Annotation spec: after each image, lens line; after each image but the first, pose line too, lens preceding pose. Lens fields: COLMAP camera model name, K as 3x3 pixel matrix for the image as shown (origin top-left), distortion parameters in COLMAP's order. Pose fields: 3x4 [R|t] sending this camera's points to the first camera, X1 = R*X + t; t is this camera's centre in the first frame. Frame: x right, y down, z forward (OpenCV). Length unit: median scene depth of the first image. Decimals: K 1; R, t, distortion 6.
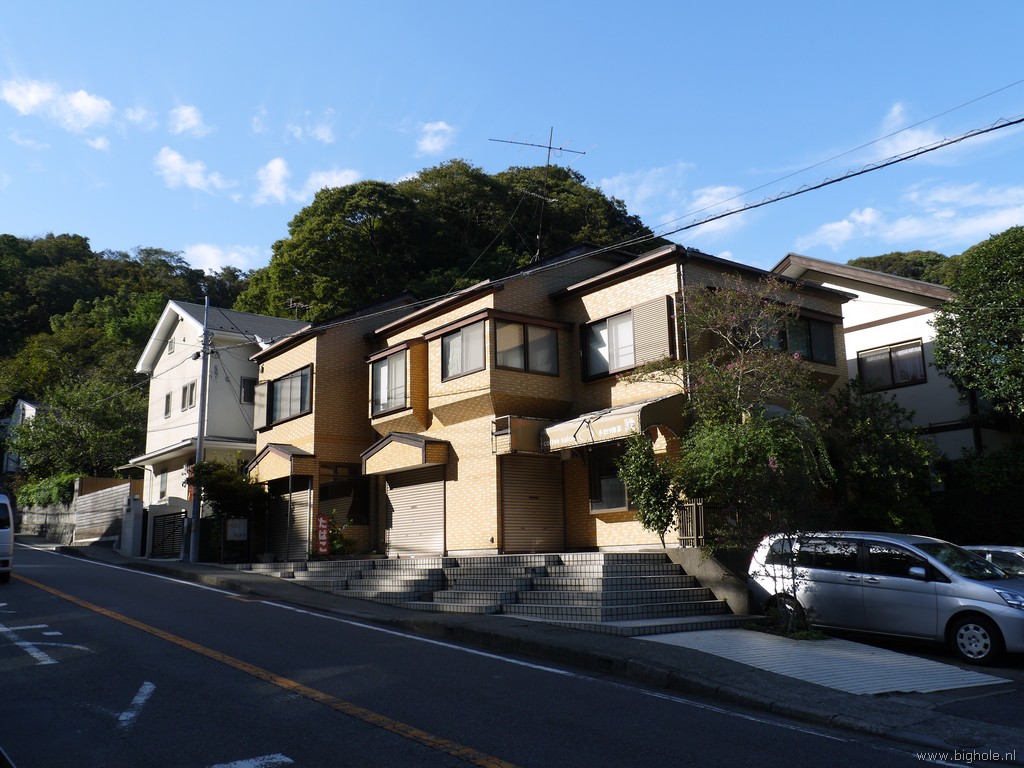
lens RADIAL K [[920.4, 0, 512.0], [0, 920.4, 384.0], [0, 0, 1]] dist [-0.005184, -0.002082]
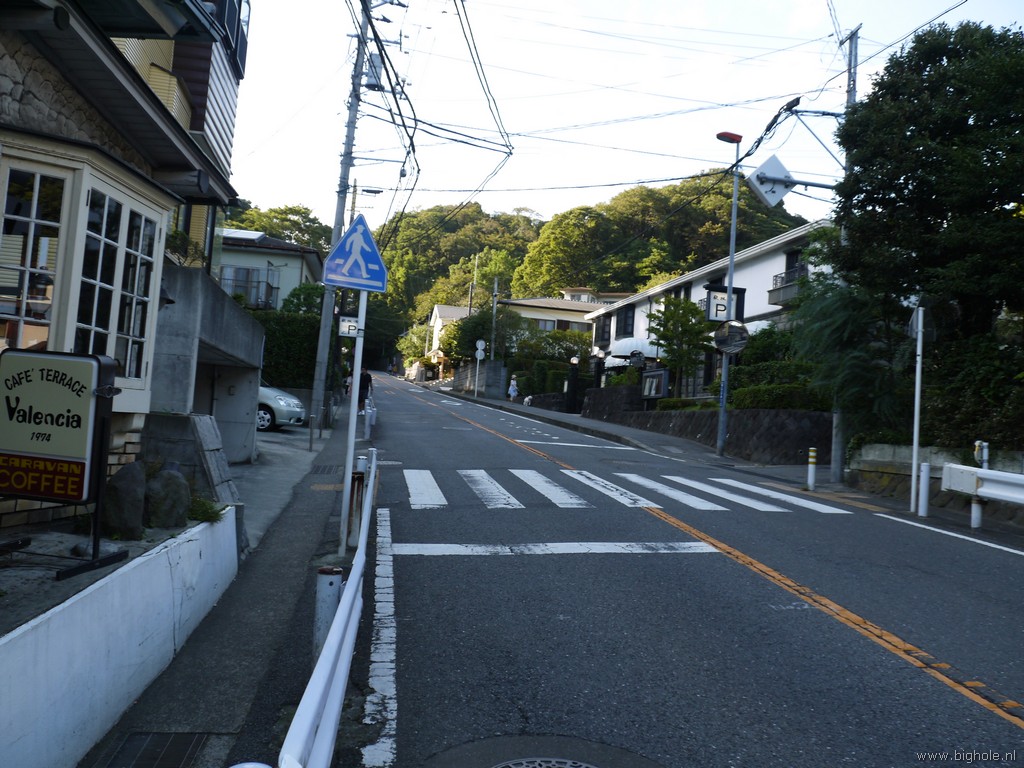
lens RADIAL K [[877.7, 0, 512.0], [0, 877.7, 384.0], [0, 0, 1]] dist [-0.047026, 0.005844]
pose [[0.895156, 0.057090, -0.442082, 0.390966], [0.000969, 0.991513, 0.130005, -0.068113], [0.445752, -0.116803, 0.887503, -0.513723]]
